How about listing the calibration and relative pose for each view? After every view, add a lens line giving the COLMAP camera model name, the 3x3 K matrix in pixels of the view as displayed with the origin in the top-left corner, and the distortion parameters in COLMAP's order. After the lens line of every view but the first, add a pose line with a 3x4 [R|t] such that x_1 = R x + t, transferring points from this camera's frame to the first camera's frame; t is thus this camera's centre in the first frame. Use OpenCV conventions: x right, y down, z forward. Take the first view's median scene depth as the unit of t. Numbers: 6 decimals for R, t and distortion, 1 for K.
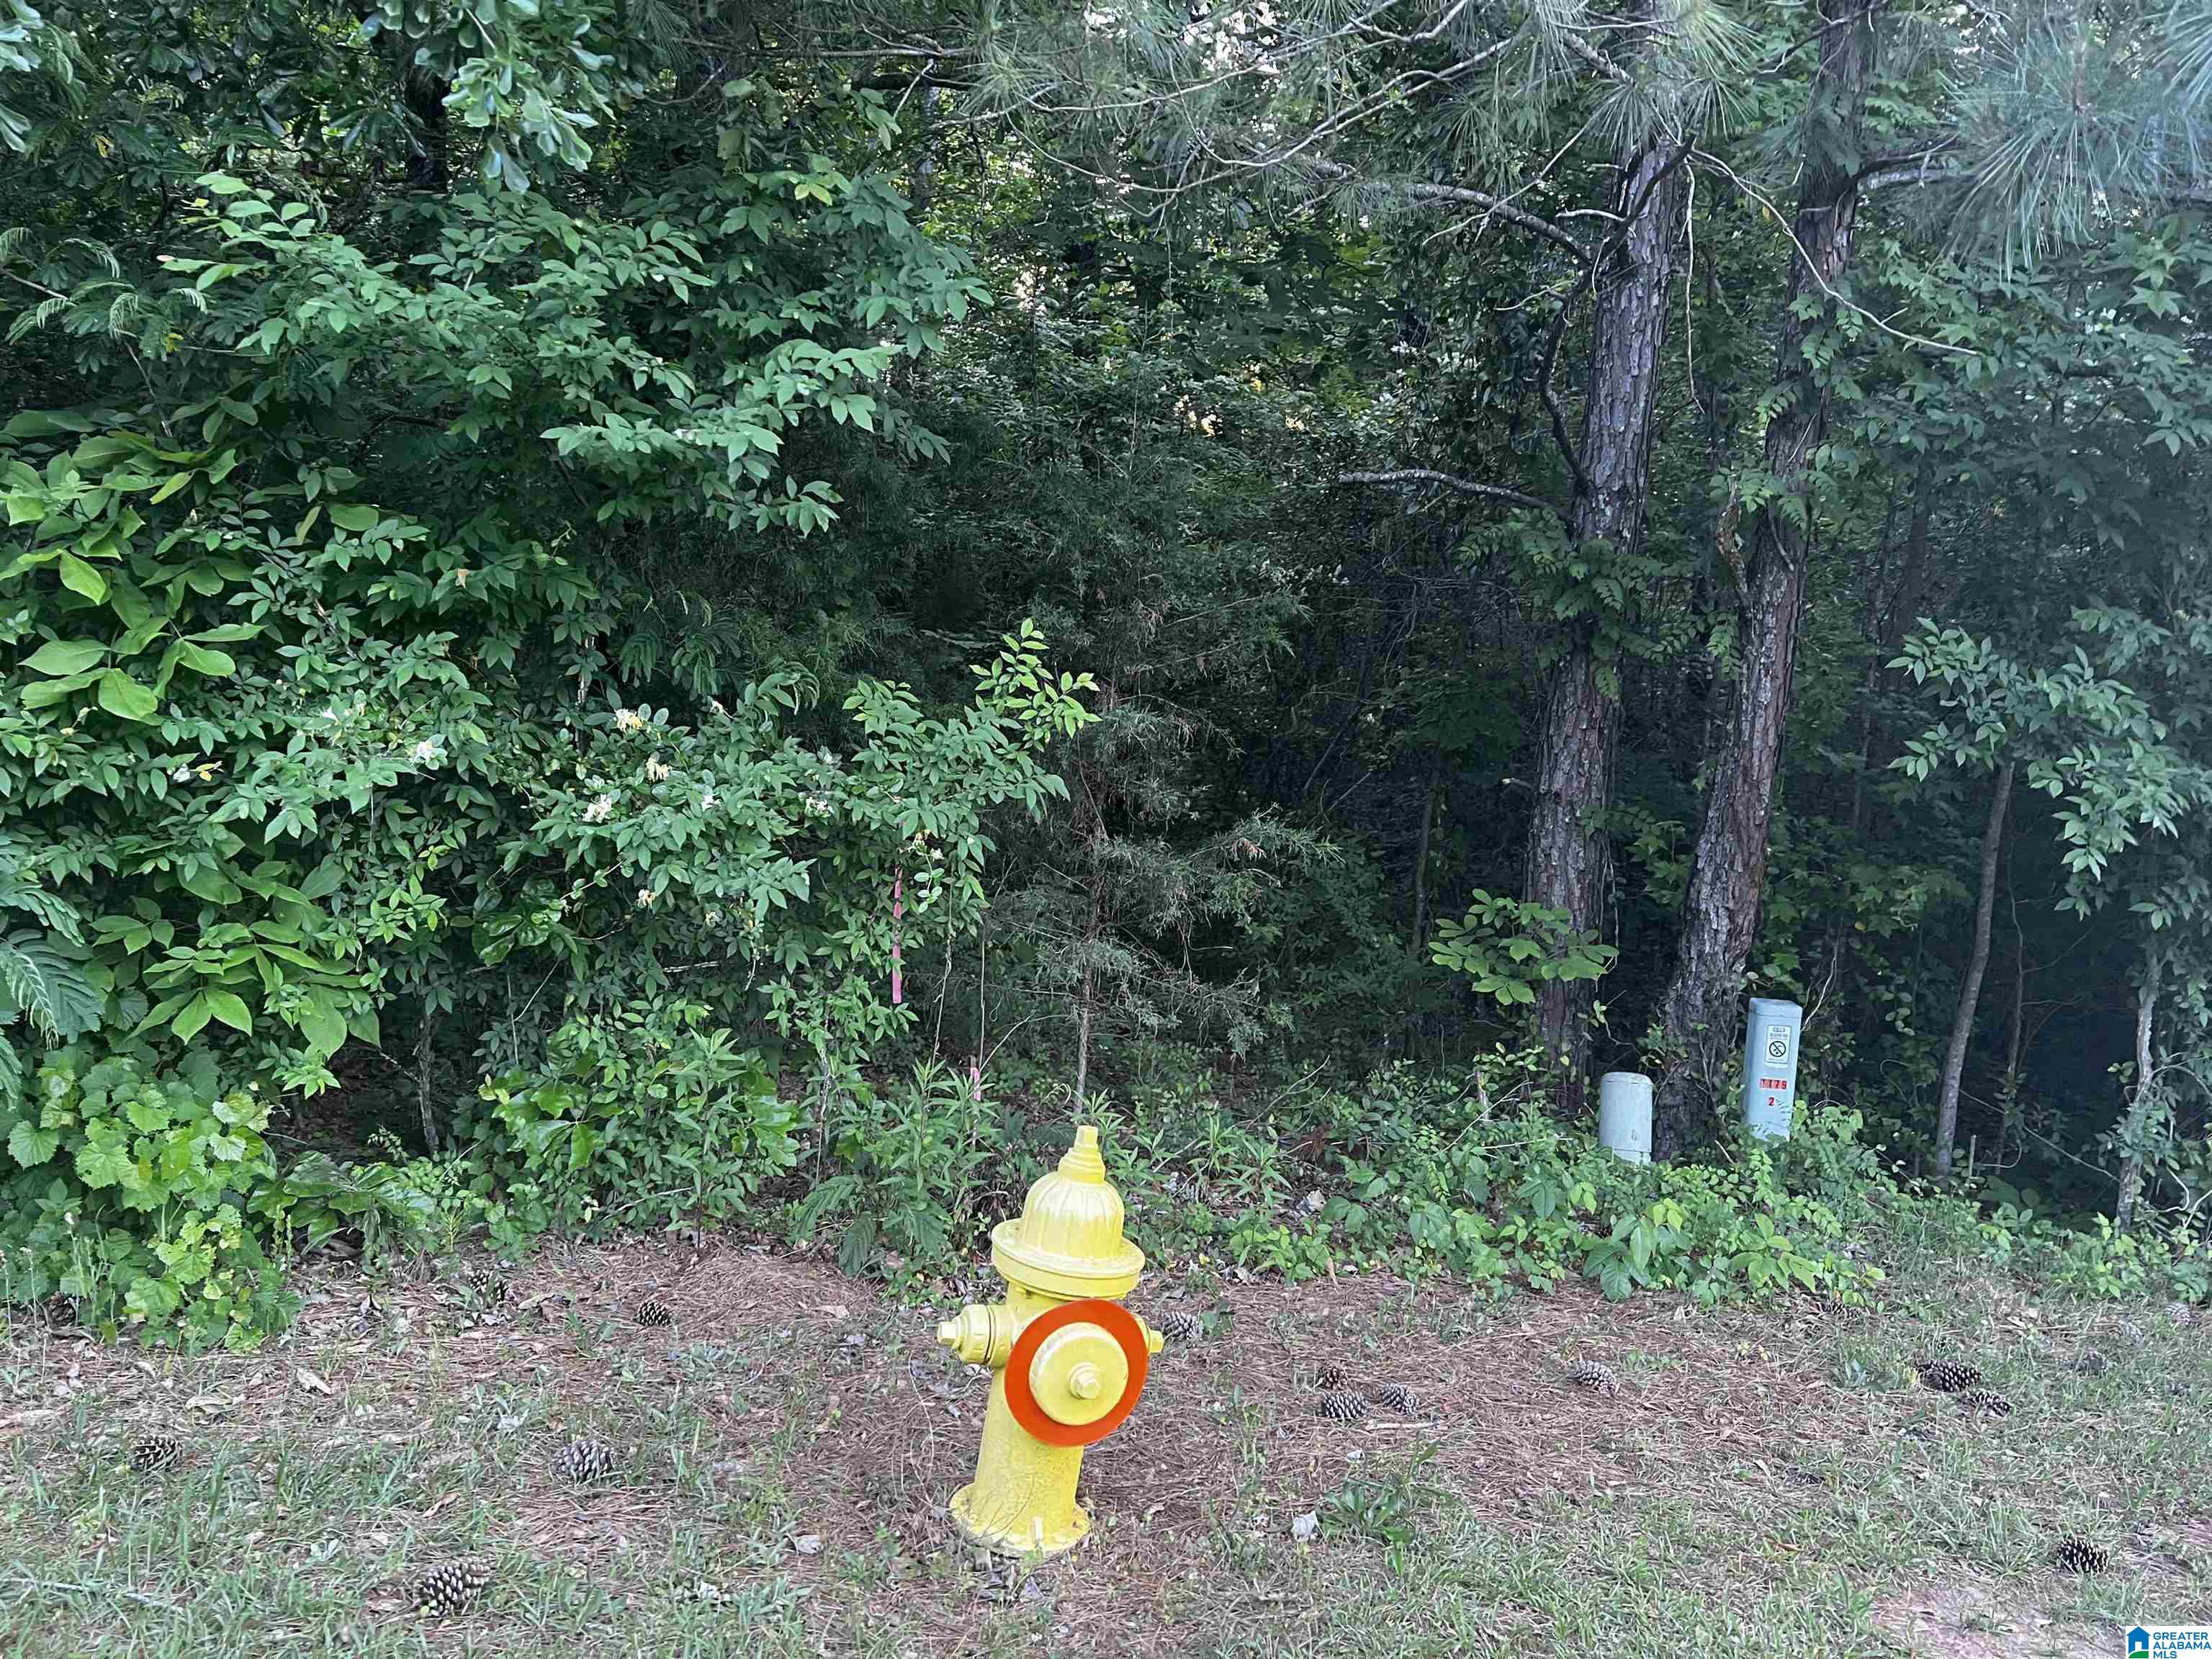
lens RADIAL K [[1684.3, 0, 1105.9], [0, 1684.3, 857.6], [0, 0, 1]] dist [-0.013980, -0.002529]
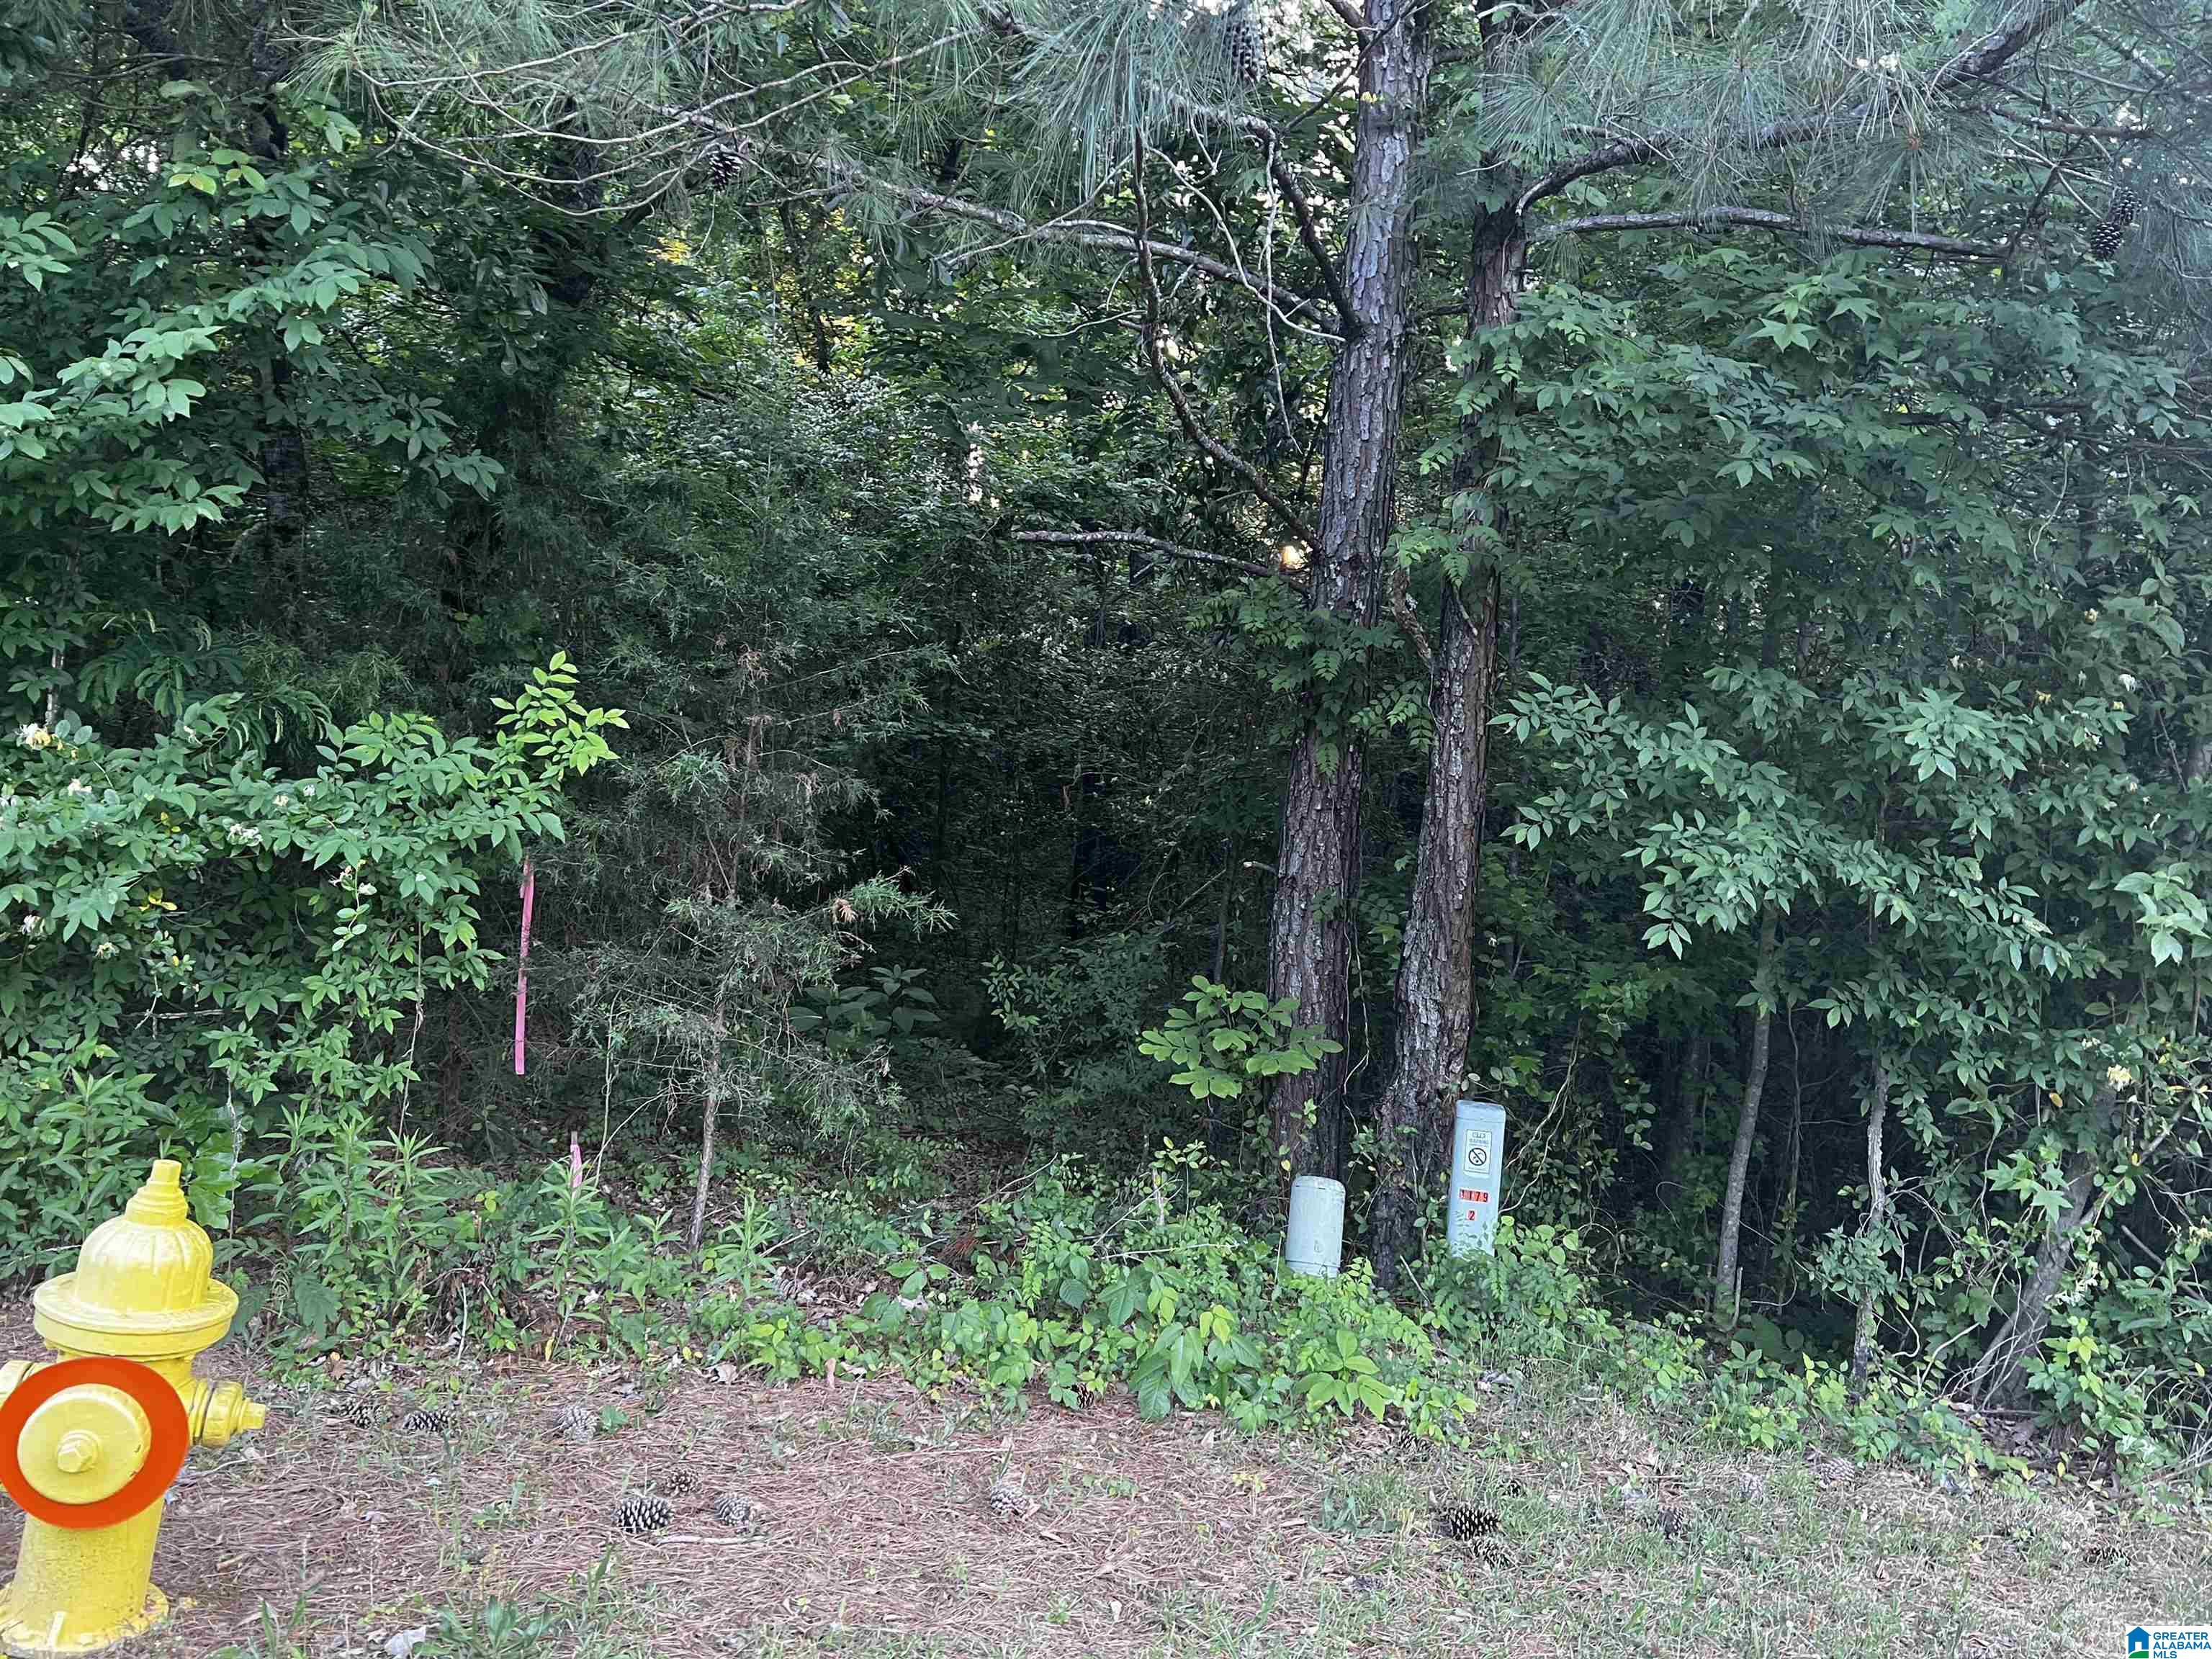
lens RADIAL K [[1685.4, 0, 1106.0], [0, 1685.4, 829.5], [0, 0, 1]] dist [0.059112, -0.130151]
pose [[0.998149, 0.026373, -0.054796, 0.255418], [-0.031198, 0.995529, -0.089150, 0.026674], [0.052200, 0.090695, 0.994510, 0.063599]]
